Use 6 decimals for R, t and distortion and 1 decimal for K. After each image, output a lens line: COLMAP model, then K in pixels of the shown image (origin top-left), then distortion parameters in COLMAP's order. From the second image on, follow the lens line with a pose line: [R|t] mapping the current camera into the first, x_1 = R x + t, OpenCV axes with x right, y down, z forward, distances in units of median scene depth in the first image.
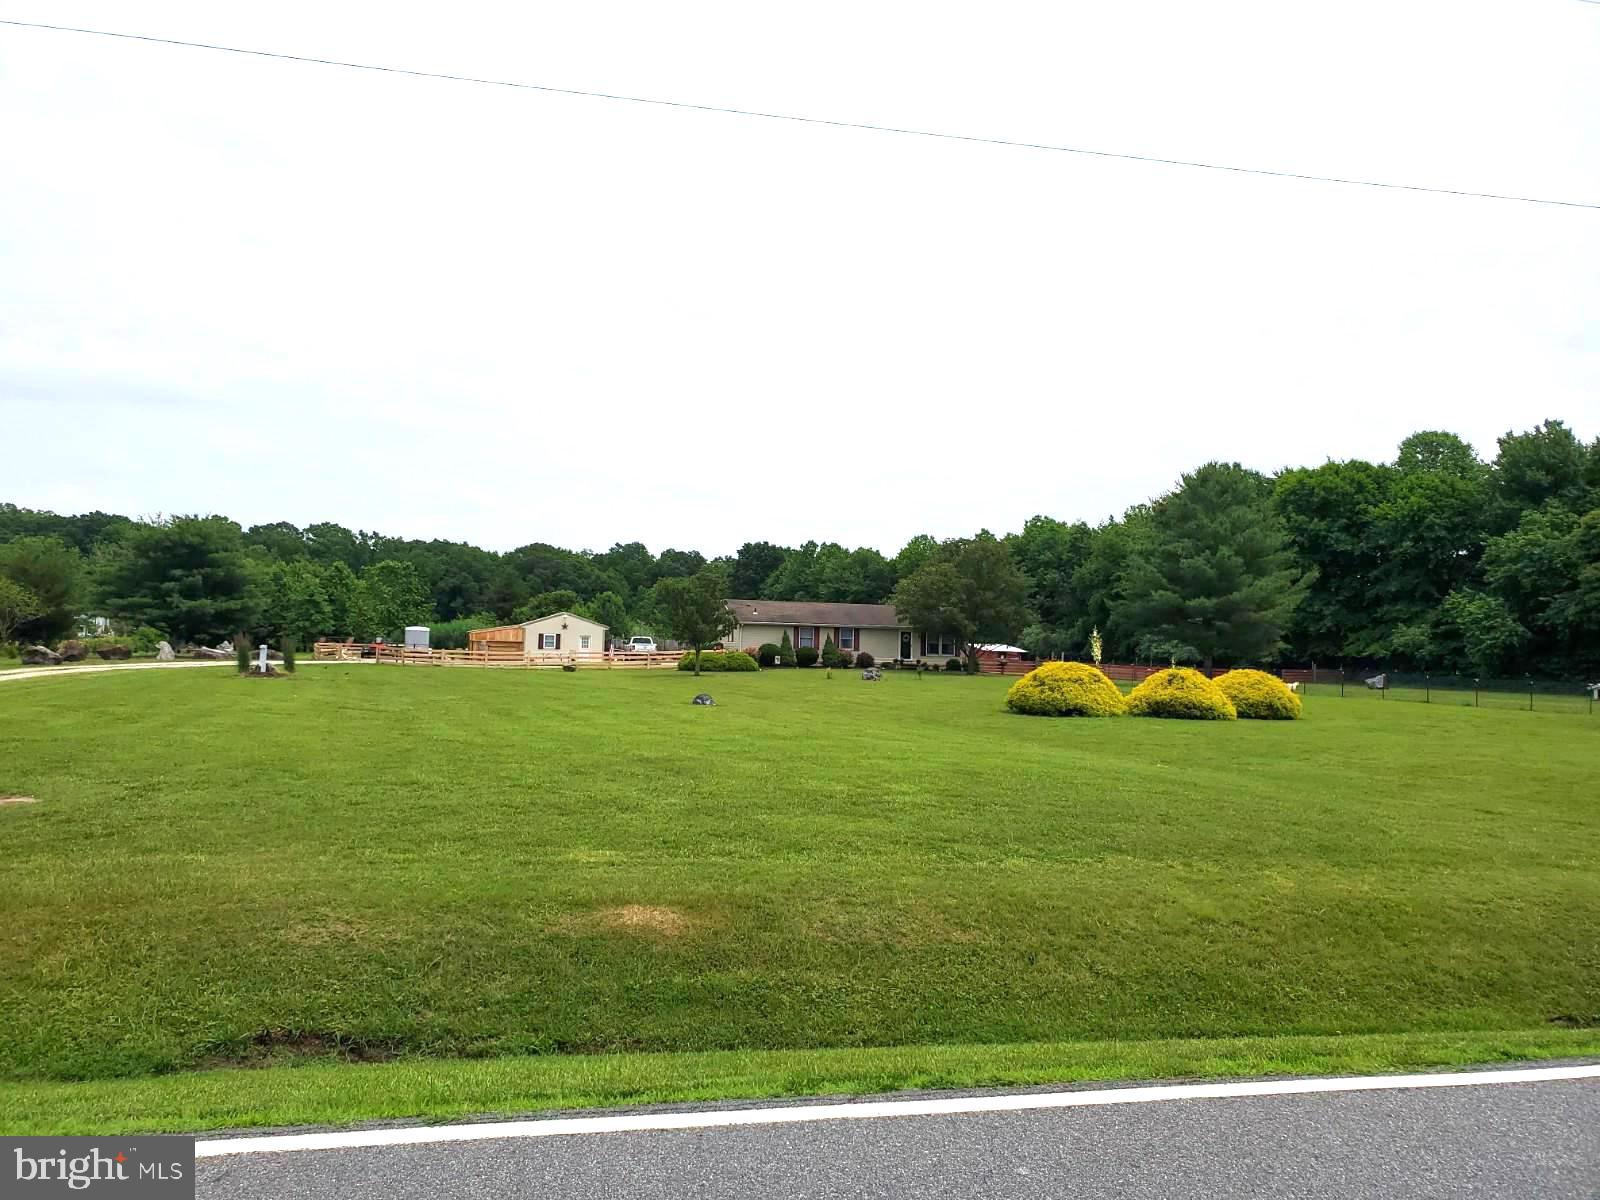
lens RADIAL K [[1252.1, 0, 800.0], [0, 1252.1, 600.0], [0, 0, 1]] dist [0.173710, -0.298126]
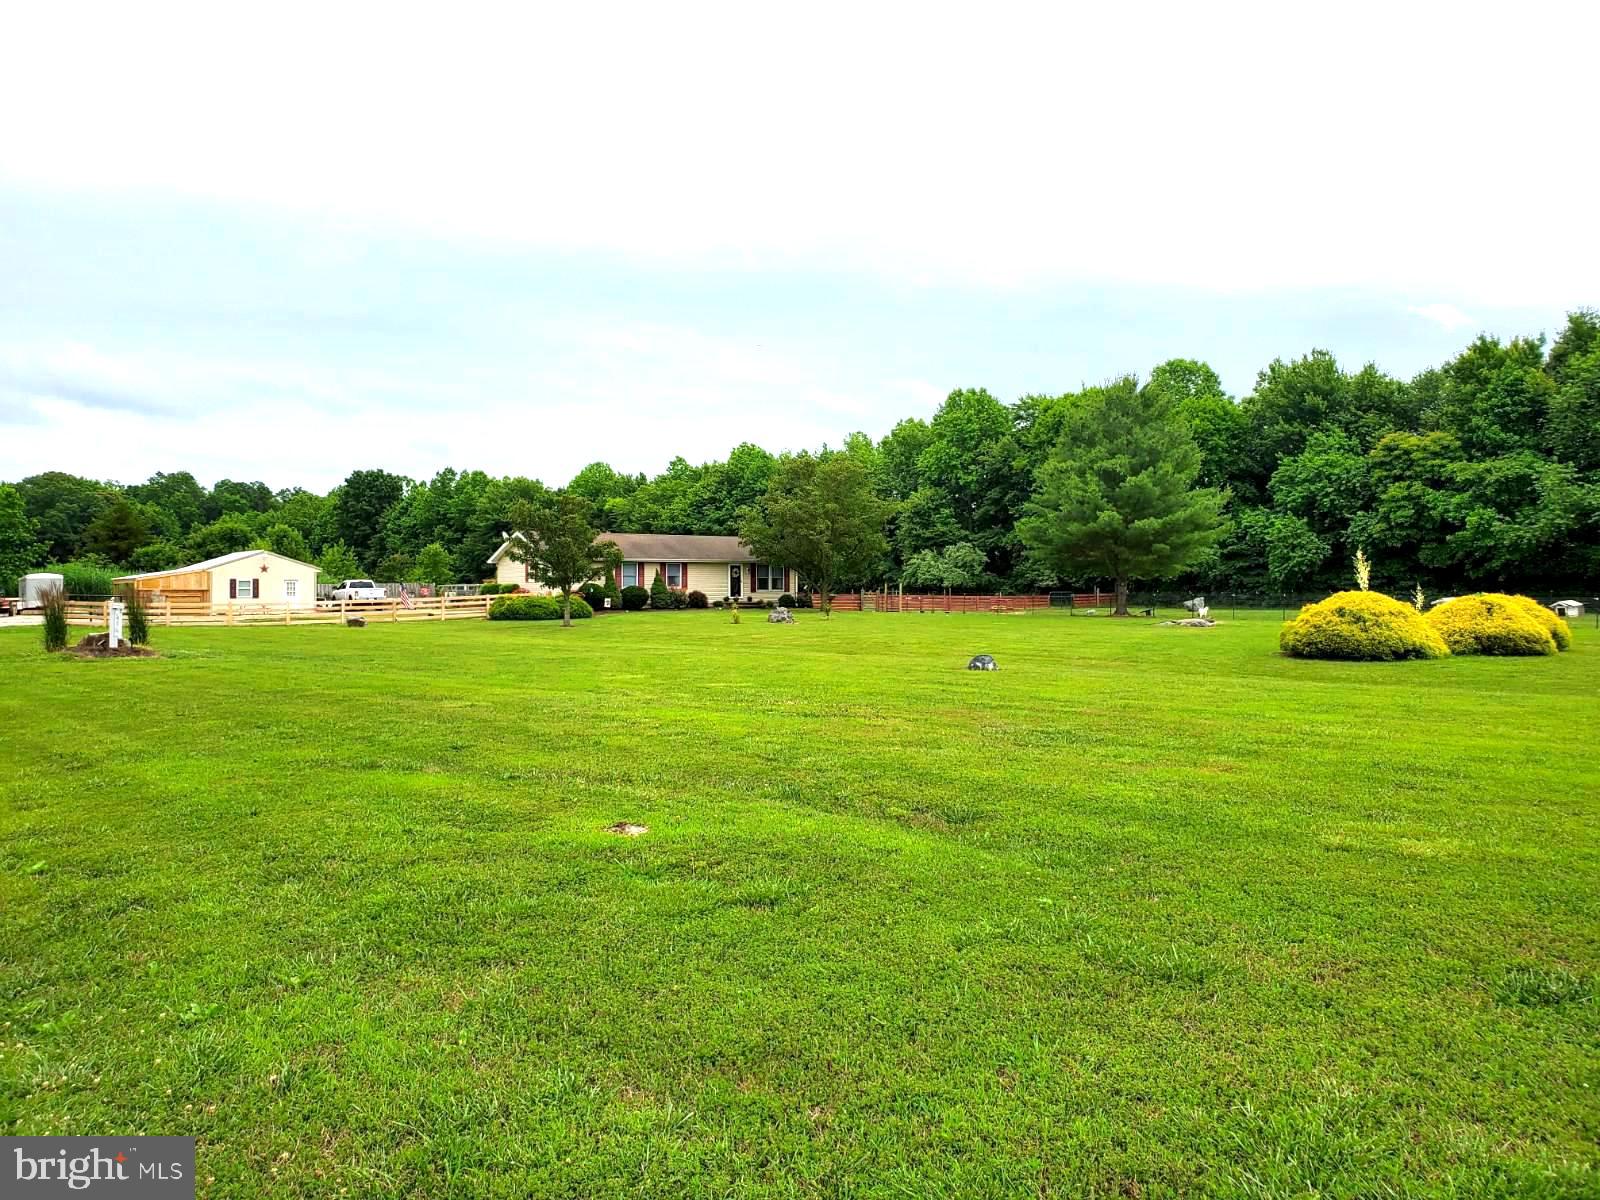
lens RADIAL K [[1230.9, 0, 827.4], [0, 1230.9, 601.3], [0, 0, 1]] dist [0.140860, -0.273255]
pose [[0.928738, -0.034748, 0.369104, -0.178176], [0.014949, 0.998298, 0.056369, 0.003240], [-0.370435, -0.046834, 0.927677, 0.185625]]
